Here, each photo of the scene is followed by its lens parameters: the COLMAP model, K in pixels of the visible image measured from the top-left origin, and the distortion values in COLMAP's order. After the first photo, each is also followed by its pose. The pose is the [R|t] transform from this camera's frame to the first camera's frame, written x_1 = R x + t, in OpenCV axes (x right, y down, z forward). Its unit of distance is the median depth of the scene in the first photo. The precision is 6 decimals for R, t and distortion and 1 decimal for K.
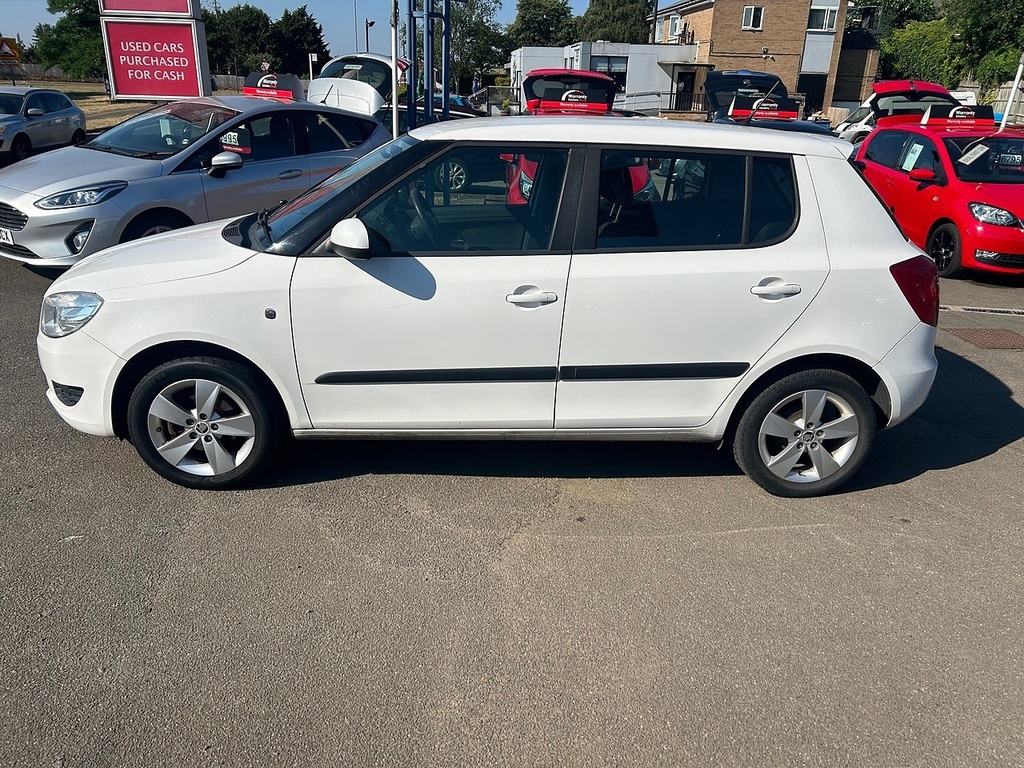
lens RADIAL K [[756.3, 0, 512.4], [0, 756.3, 349.2], [0, 0, 1]] dist [0.062224, -0.063592]
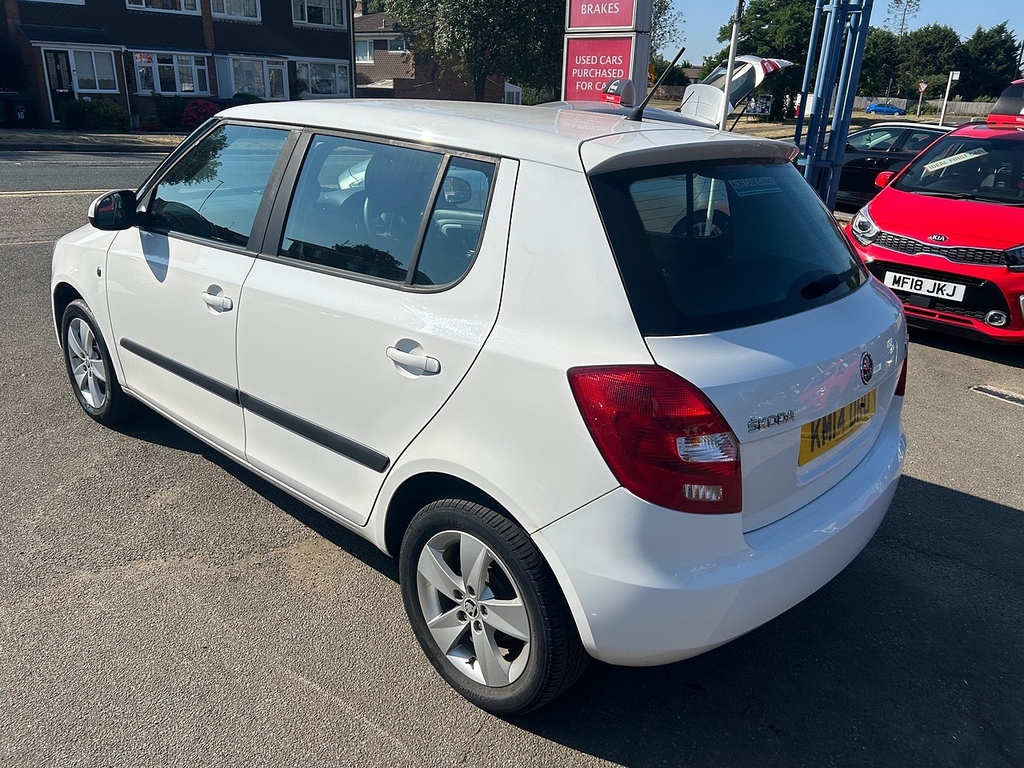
lens RADIAL K [[756.3, 0, 512.4], [0, 756.3, 349.2], [0, 0, 1]] dist [0.062224, -0.063592]
pose [[0.724848, 0.223405, -0.651679, 0.233443], [-0.239981, 0.968591, 0.065122, -0.042083], [0.645759, 0.109187, 0.755694, 0.159873]]
